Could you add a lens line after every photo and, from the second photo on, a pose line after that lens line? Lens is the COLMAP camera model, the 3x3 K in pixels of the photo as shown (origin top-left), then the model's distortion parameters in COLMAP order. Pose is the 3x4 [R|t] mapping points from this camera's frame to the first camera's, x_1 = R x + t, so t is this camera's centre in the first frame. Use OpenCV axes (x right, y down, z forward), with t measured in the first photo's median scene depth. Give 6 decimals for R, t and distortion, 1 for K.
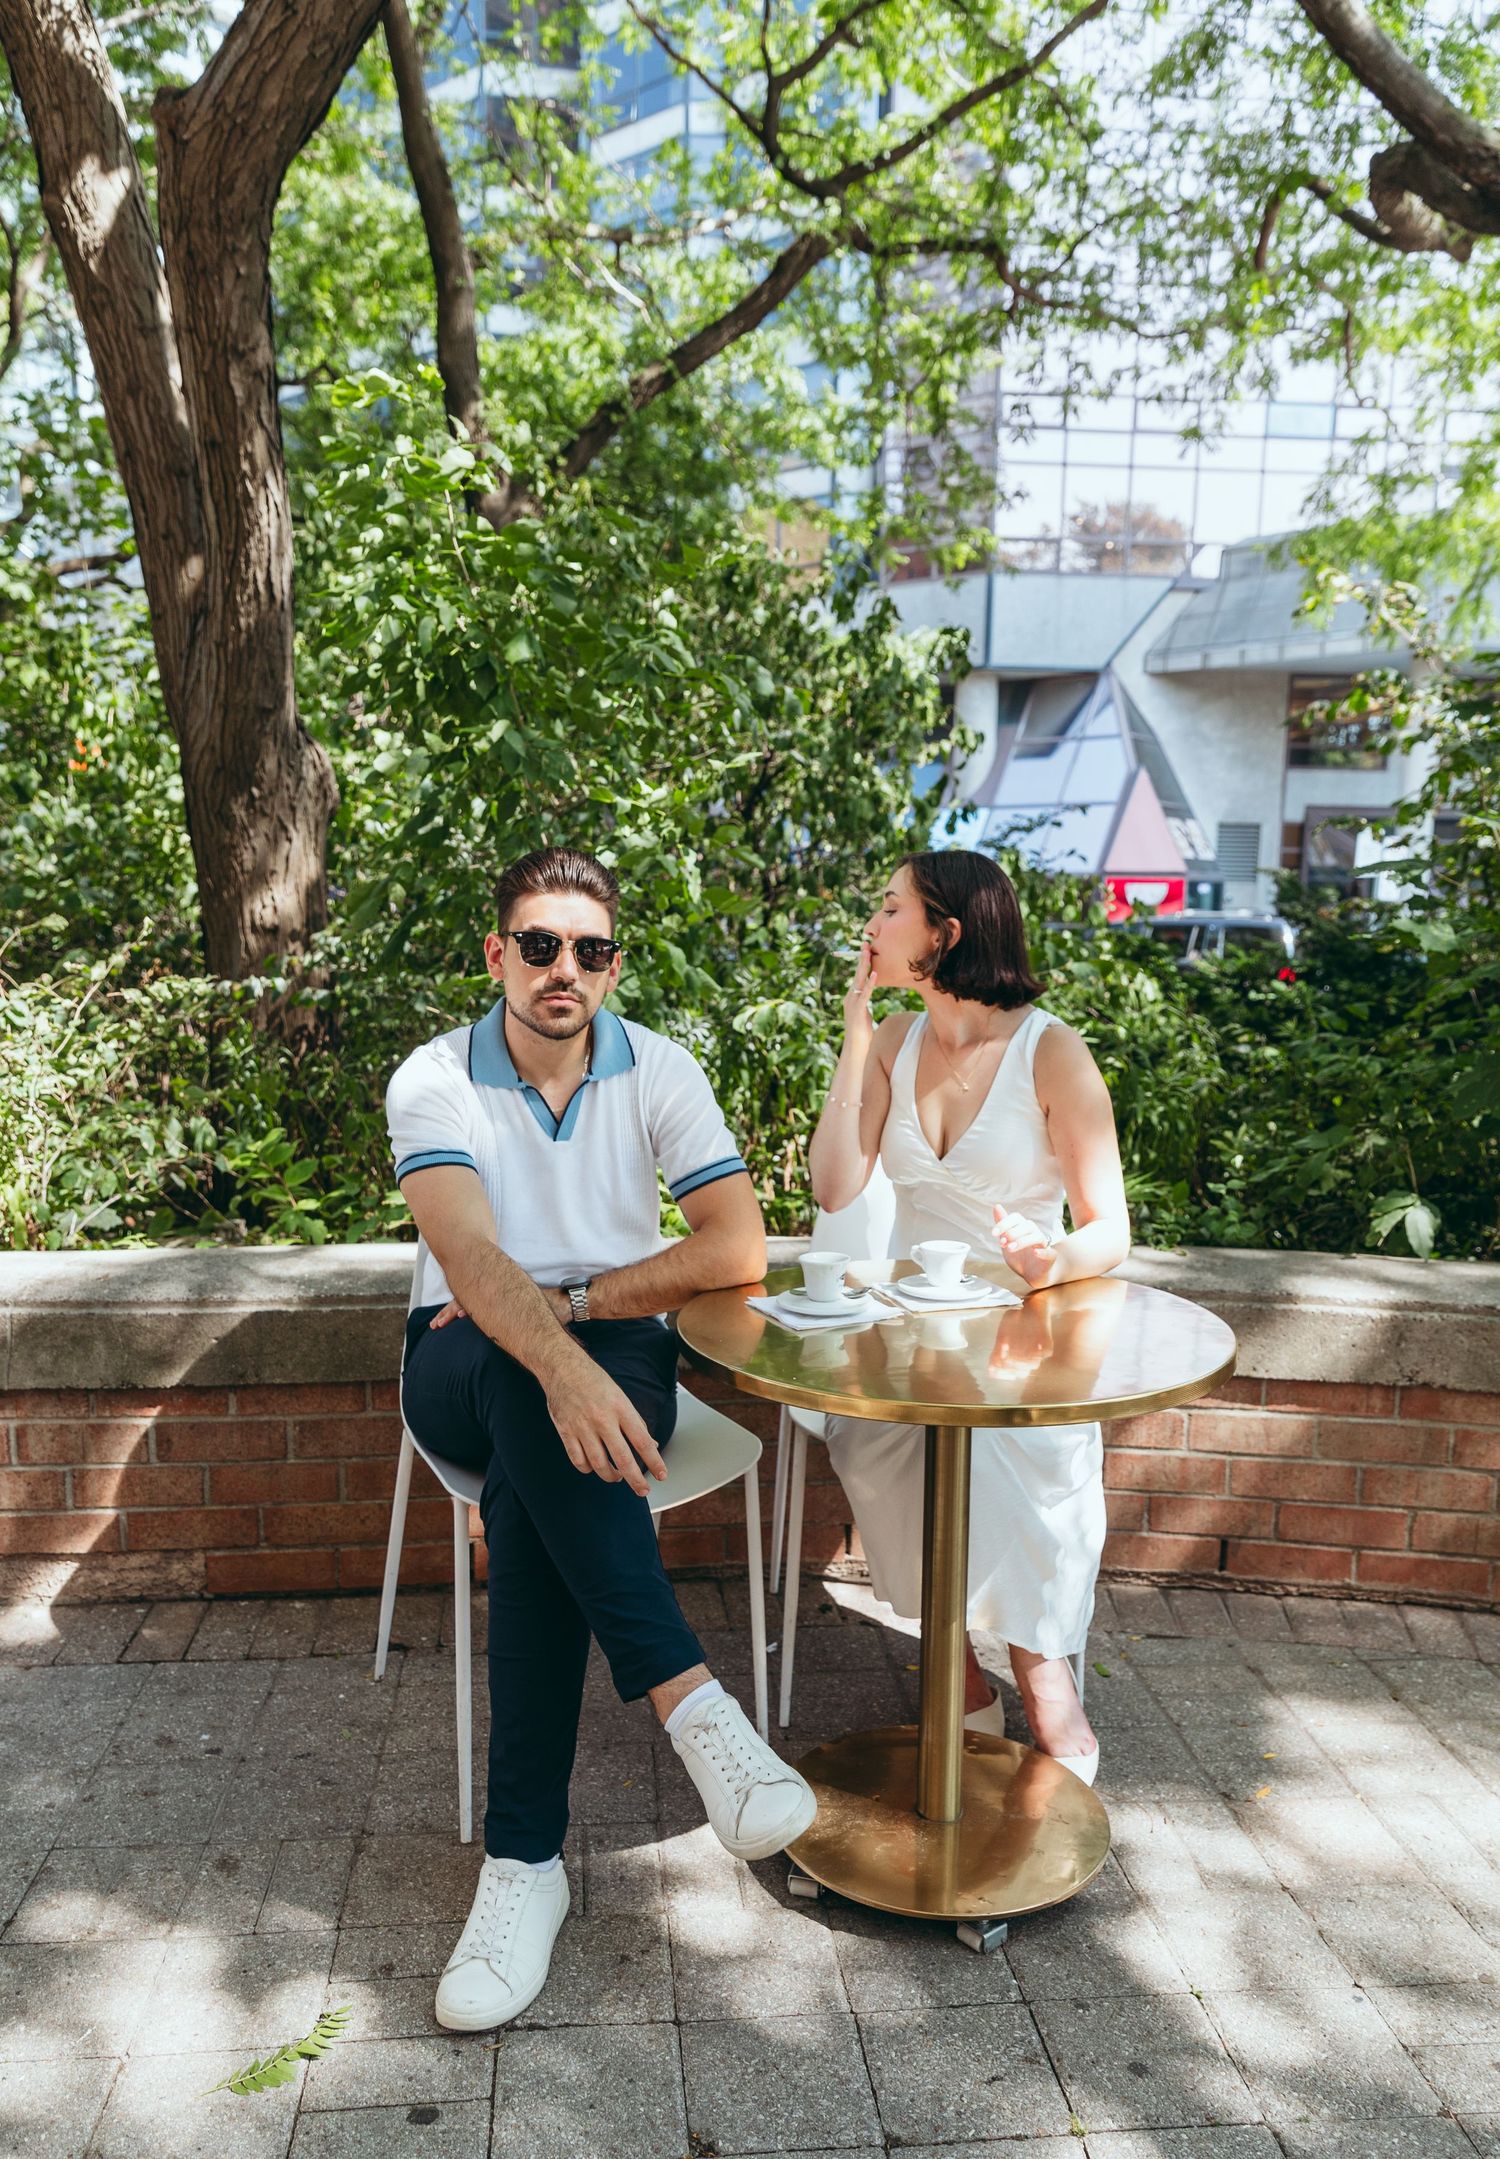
lens RADIAL K [[1541.8, 0, 732.9], [0, 1541.8, 1164.4], [0, 0, 1]] dist [-0.000570, 0.007267]
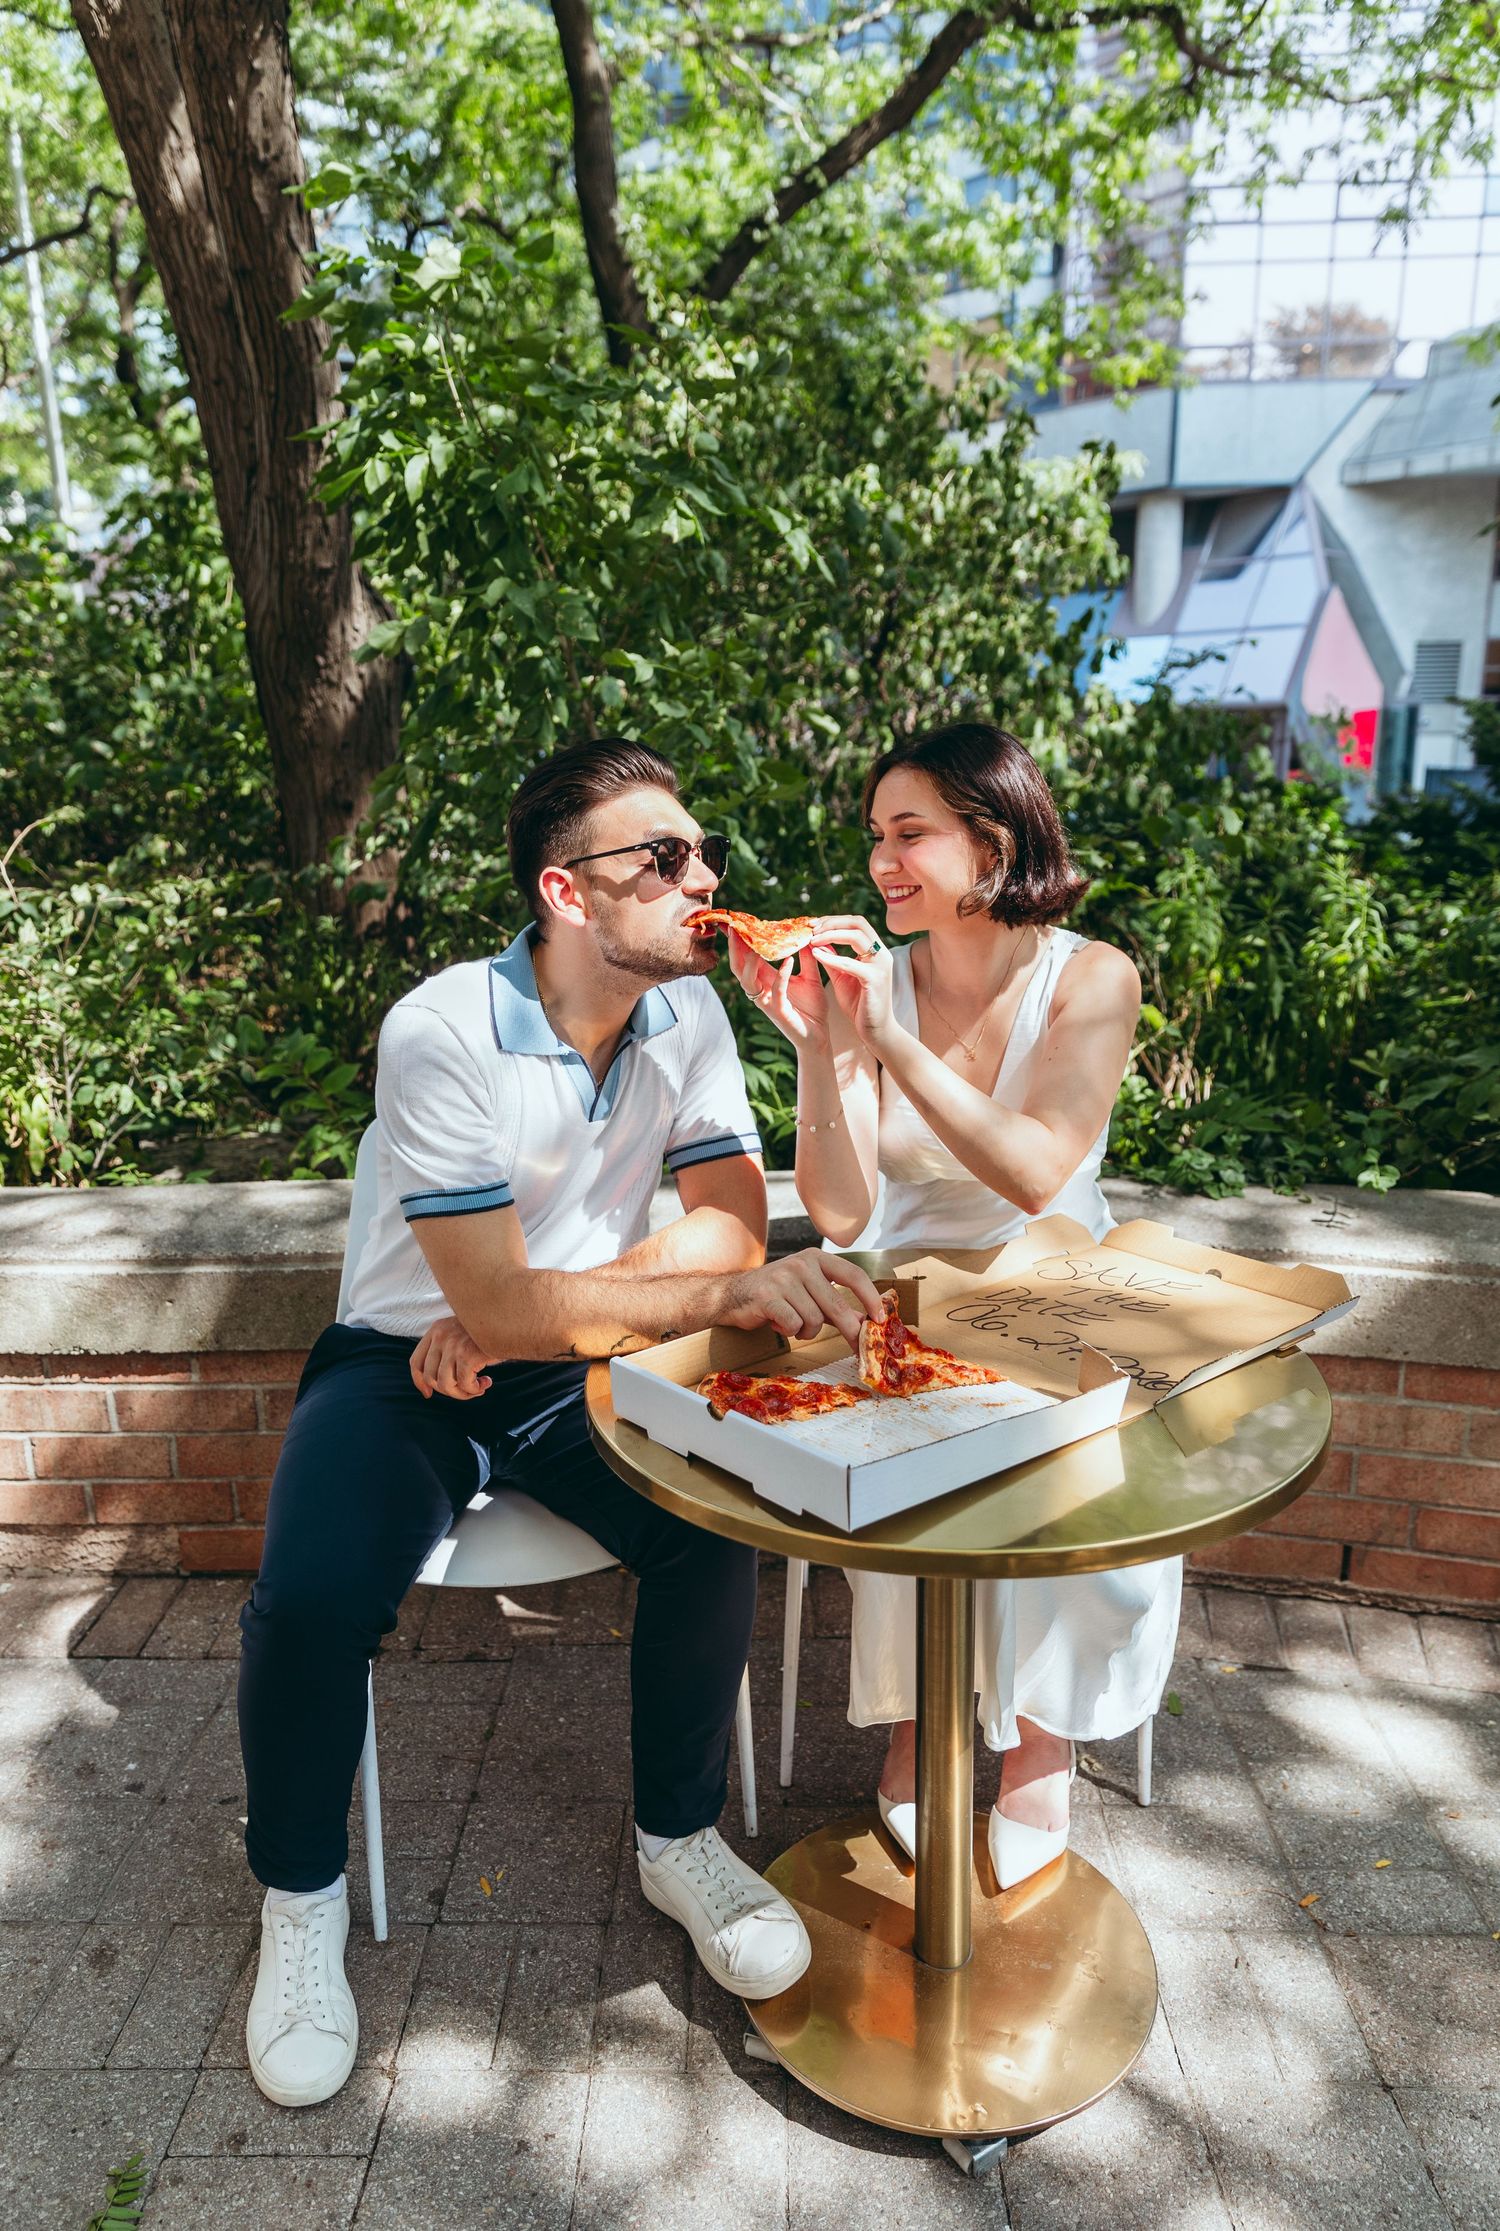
lens RADIAL K [[1466.0, 0, 739.7], [0, 1466.0, 1114.1], [0, 0, 1]] dist [0.006974, -0.004325]
pose [[0.992460, 0.002888, -0.122536, 0.027010], [0.007133, 0.996667, 0.081264, -0.017423], [0.122363, -0.081525, 0.989131, 0.058479]]
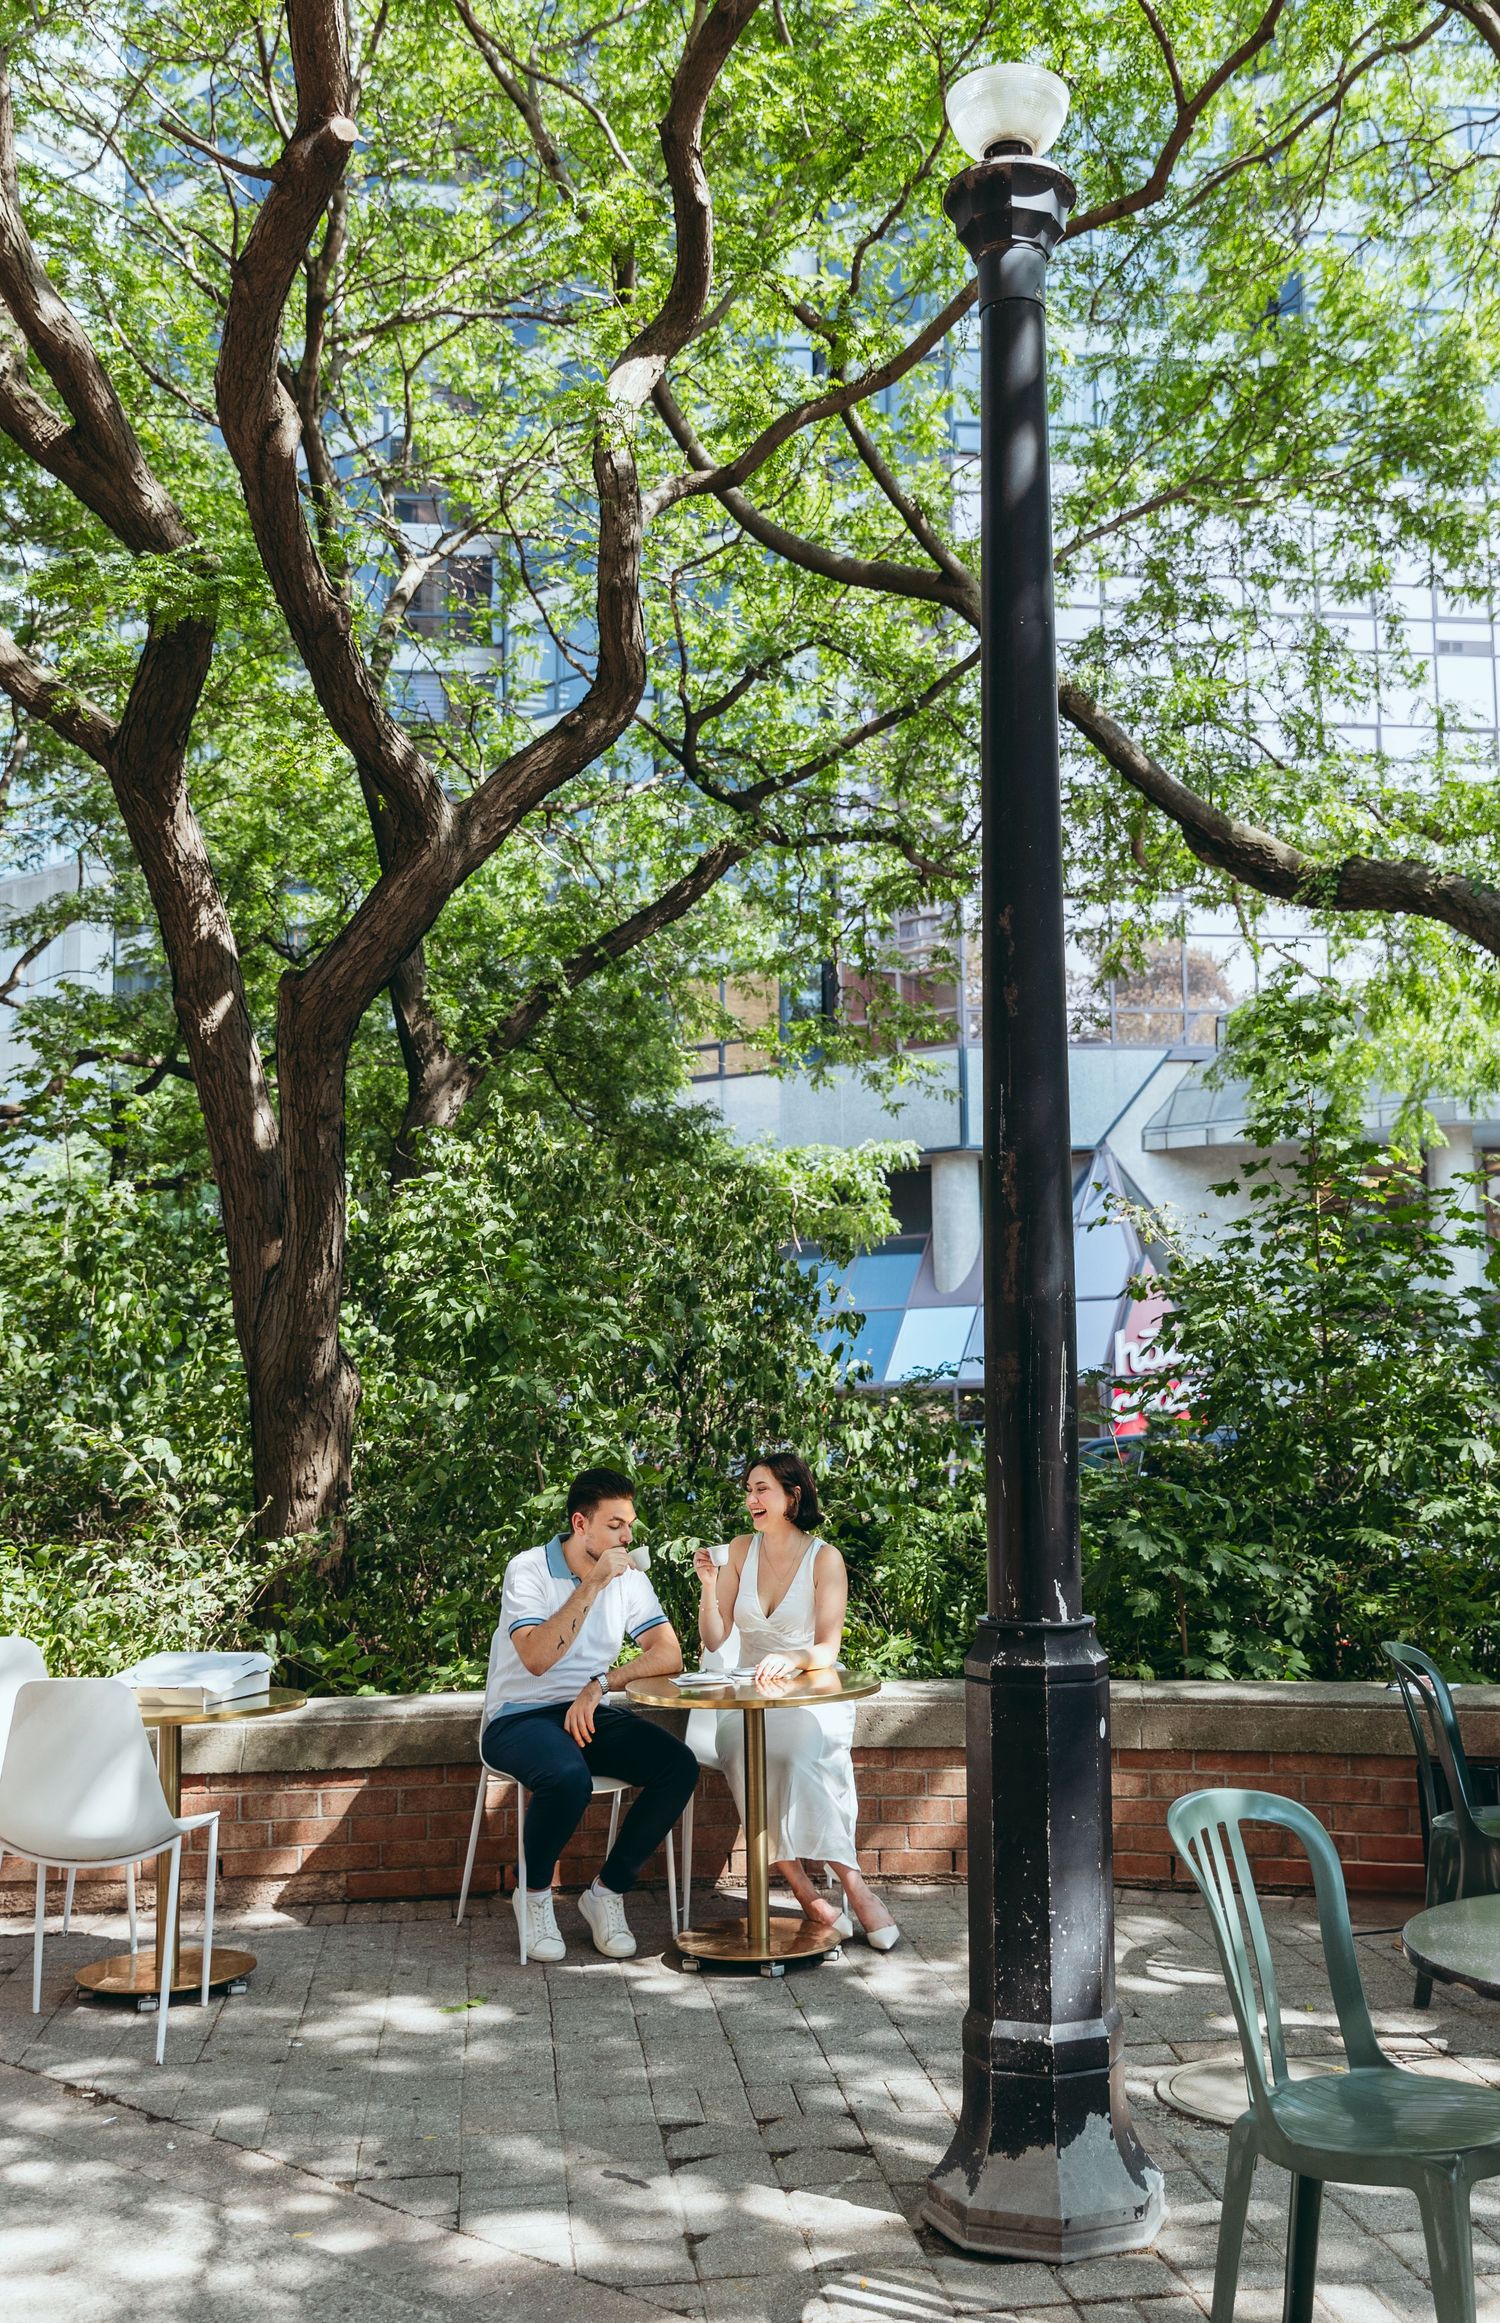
lens RADIAL K [[2144.7, 0, 806.7], [0, 2144.7, 1194.6], [0, 0, 1]] dist [0.012630, 0.000000]
pose [[0.998063, -0.023041, 0.057786, 0.012576], [0.037443, 0.964283, -0.262216, 0.049478], [-0.049681, 0.263871, 0.963278, -0.437867]]
